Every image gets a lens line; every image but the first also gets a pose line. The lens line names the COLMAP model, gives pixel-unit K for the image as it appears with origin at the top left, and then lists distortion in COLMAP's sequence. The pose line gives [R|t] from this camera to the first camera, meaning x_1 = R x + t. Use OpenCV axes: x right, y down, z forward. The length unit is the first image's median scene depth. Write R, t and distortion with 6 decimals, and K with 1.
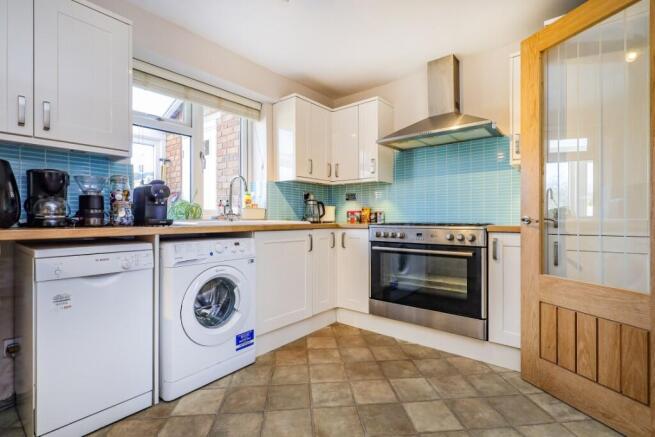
lens RADIAL K [[314.0, 0, 350.5], [0, 314.0, 213.2], [0, 0, 1]] dist [0.006451, -0.000951]
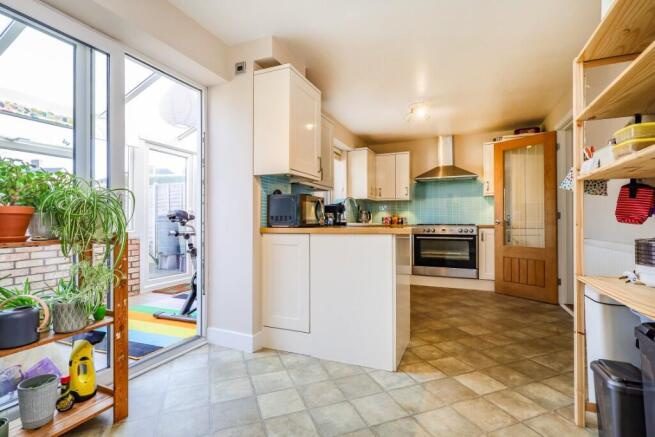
lens RADIAL K [[282.6, 0, 353.0], [0, 282.6, 220.7], [0, 0, 1]] dist [-0.003147, -0.000300]
pose [[0.969725, -0.001711, 0.244192, -0.906738], [-0.000768, 0.999949, 0.010058, -0.005381], [-0.244197, -0.009941, 0.969675, -0.663353]]
